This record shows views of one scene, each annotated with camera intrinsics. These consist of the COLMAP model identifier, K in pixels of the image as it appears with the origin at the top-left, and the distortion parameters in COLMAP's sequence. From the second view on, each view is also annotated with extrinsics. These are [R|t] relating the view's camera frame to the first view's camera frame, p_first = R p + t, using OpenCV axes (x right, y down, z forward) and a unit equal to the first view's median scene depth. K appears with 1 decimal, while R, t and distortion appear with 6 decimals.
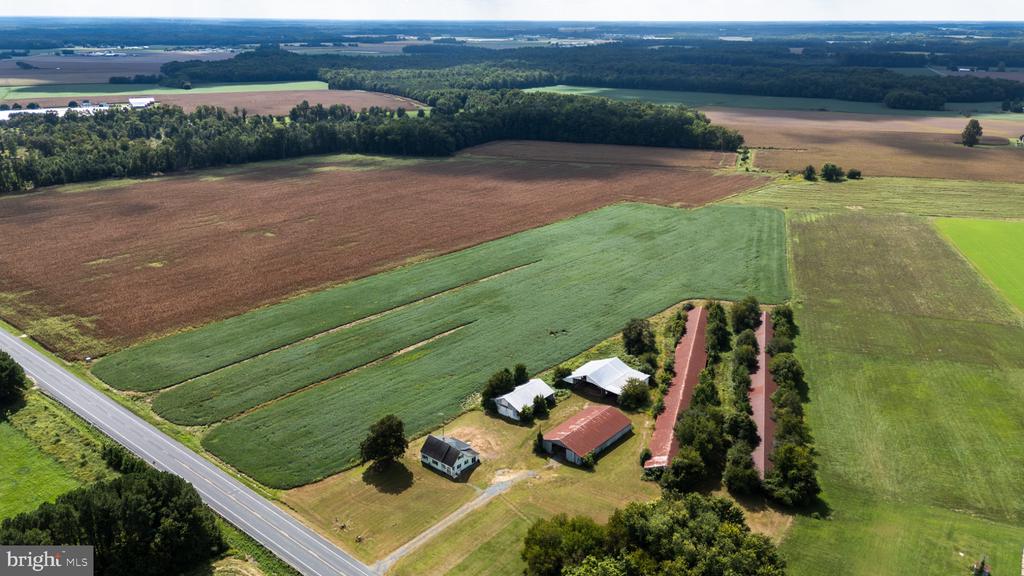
lens RADIAL K [[774.8, 0, 520.1], [0, 774.8, 286.9], [0, 0, 1]] dist [0.067160, -0.066105]
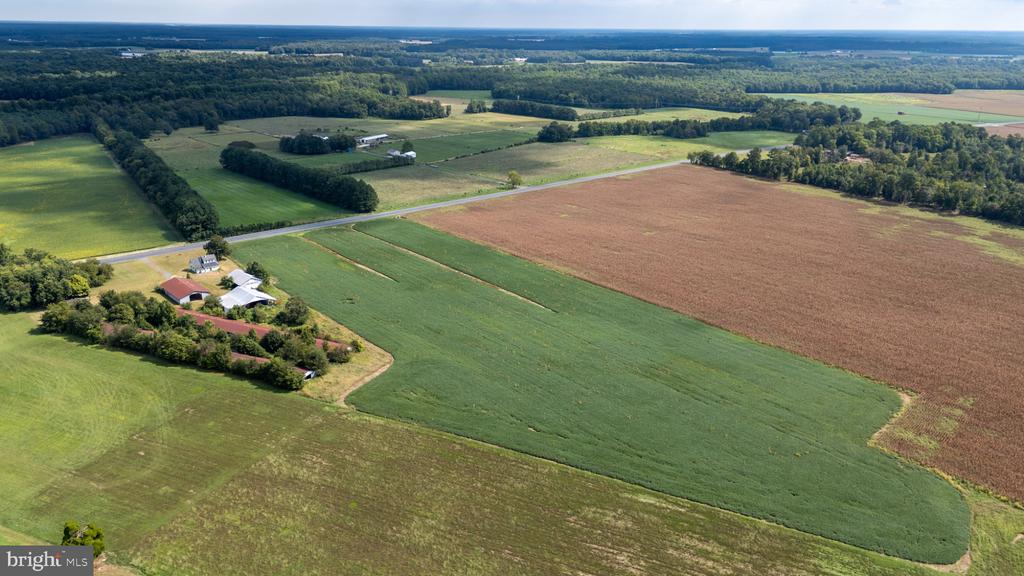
lens RADIAL K [[774.8, 0, 520.1], [0, 774.8, 286.9], [0, 0, 1]] dist [0.067160, -0.066105]
pose [[-0.159326, 0.307380, -0.938154, 0.976505], [-0.330288, 0.878935, 0.344069, -0.400188], [0.930336, 0.364680, -0.038513, 1.101328]]
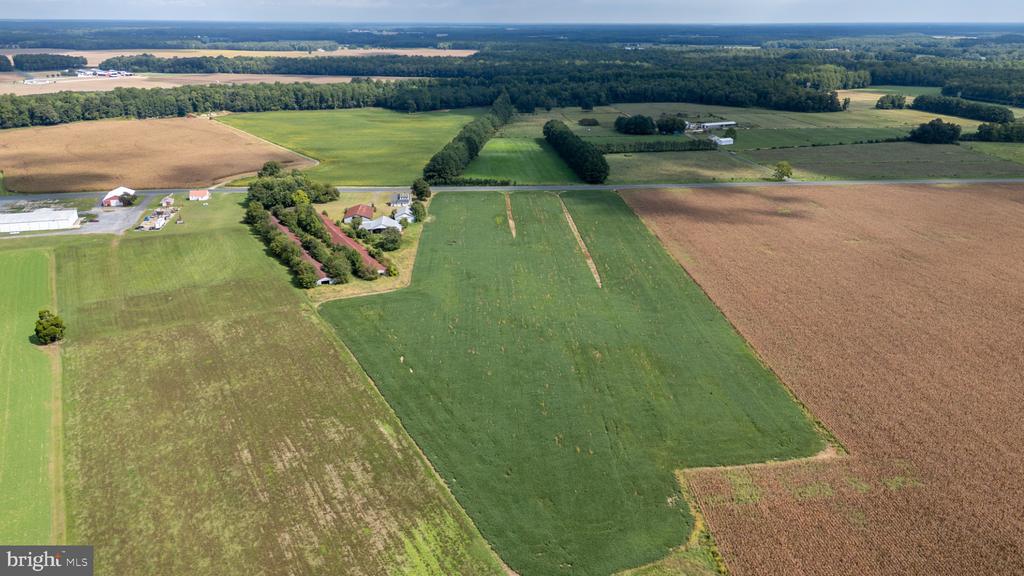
lens RADIAL K [[774.8, 0, 520.1], [0, 774.8, 286.9], [0, 0, 1]] dist [0.067160, -0.066105]
pose [[-0.727754, 0.214049, -0.651581, 0.743659], [-0.228458, 0.820132, 0.524586, -0.527830], [0.646670, 0.530628, -0.547953, 1.588435]]
